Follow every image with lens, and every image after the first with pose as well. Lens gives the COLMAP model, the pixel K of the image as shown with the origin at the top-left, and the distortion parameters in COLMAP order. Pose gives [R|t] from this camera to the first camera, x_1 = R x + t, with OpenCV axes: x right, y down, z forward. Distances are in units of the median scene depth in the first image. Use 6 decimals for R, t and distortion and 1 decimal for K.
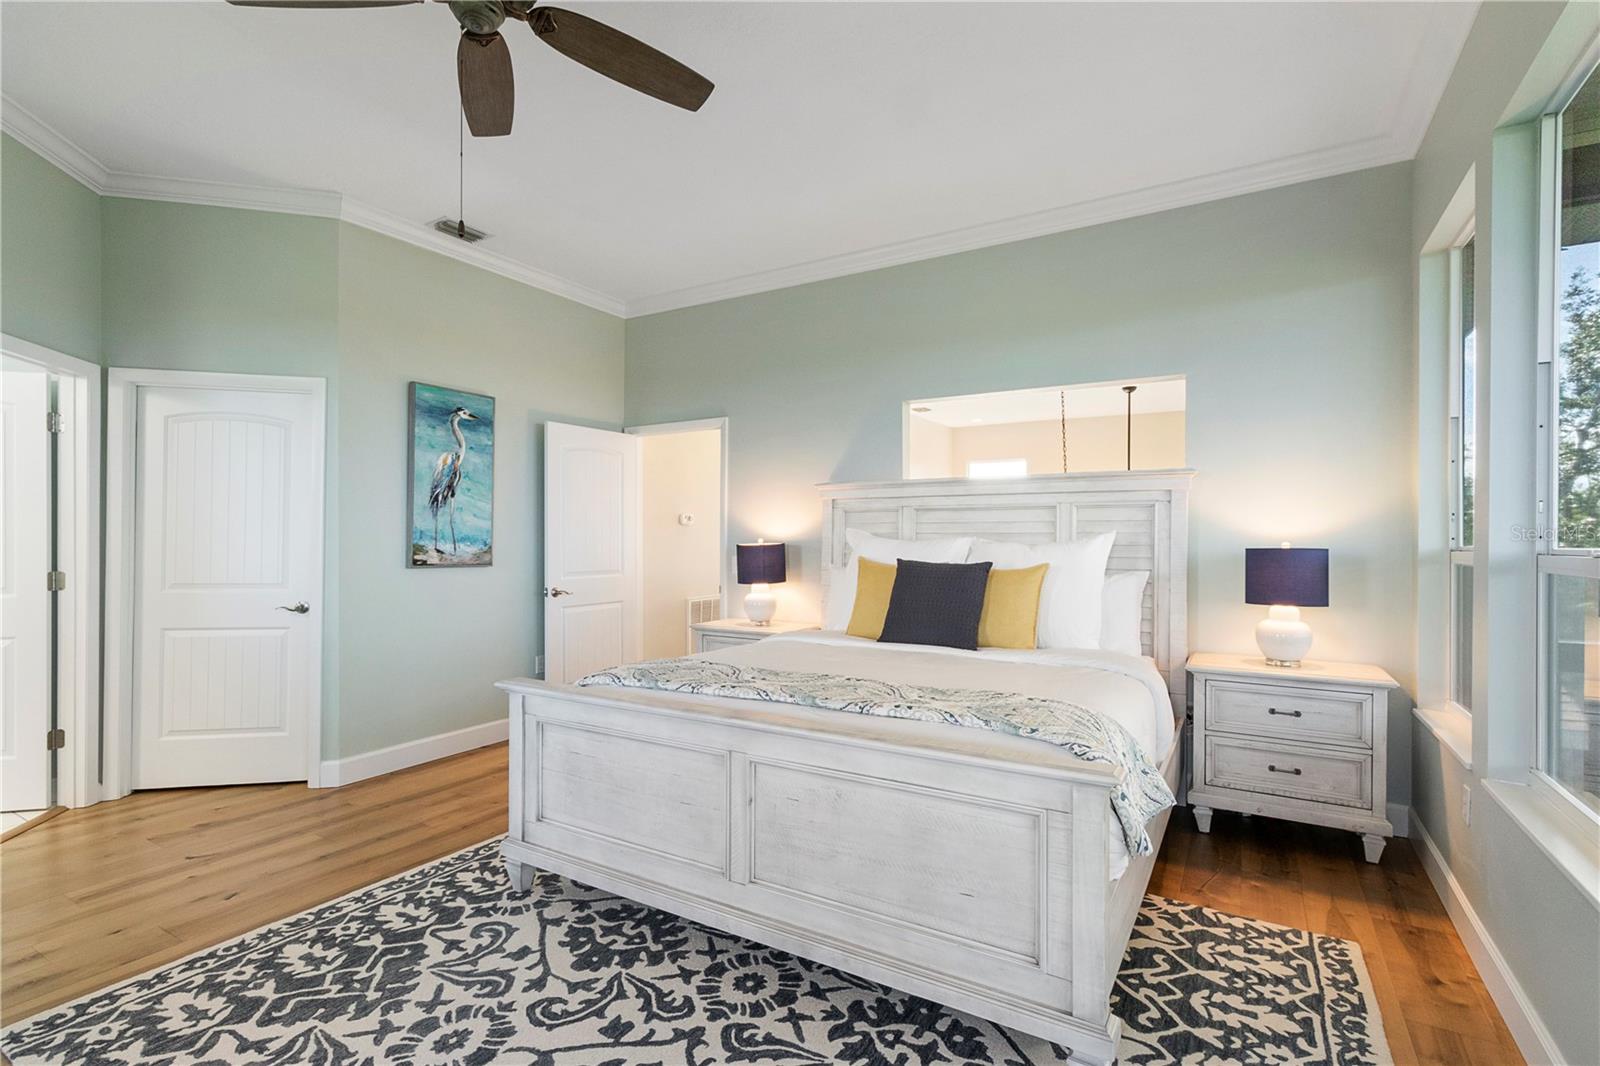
lens RADIAL K [[746.0, 0, 763.0], [0, 746.0, 534.9], [0, 0, 1]] dist [0.004957, -0.000513]
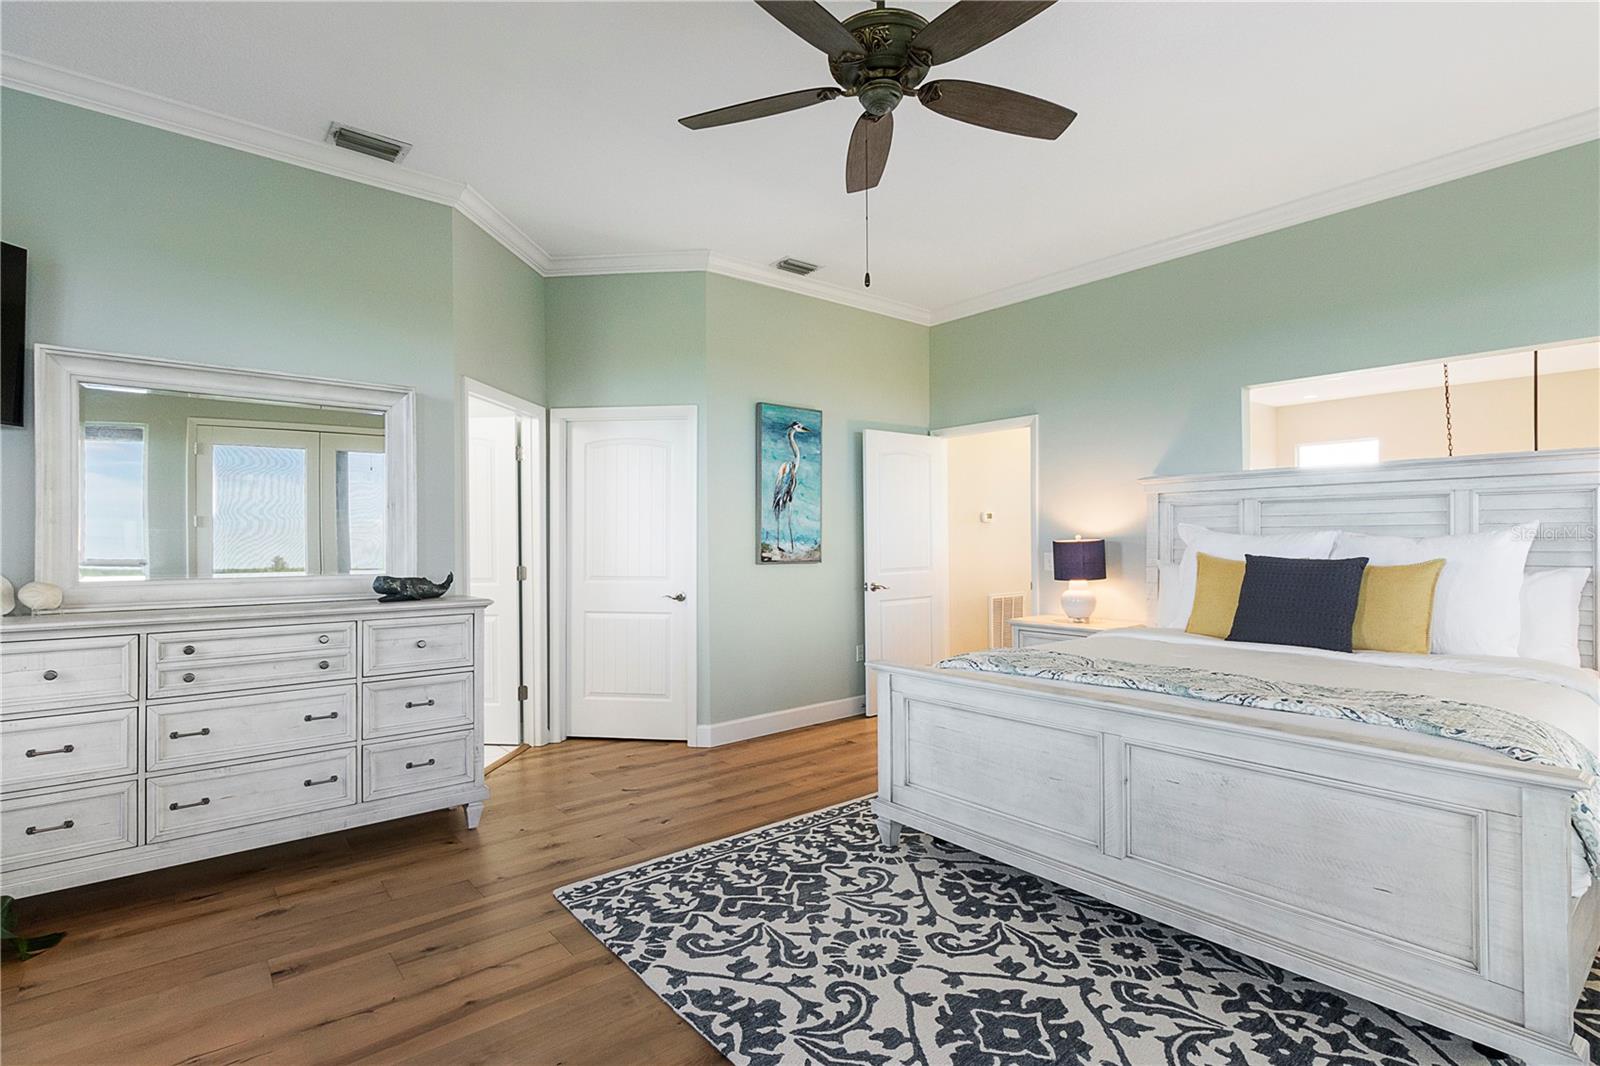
lens RADIAL K [[746.0, 0, 784.8], [0, 746.0, 535.7], [0, 0, 1]] dist [0.004957, -0.000513]
pose [[0.948723, -0.011293, -0.315908, -0.124642], [0.012279, 0.999924, 0.001131, -0.000604], [0.315871, -0.004952, 0.948789, -0.149276]]
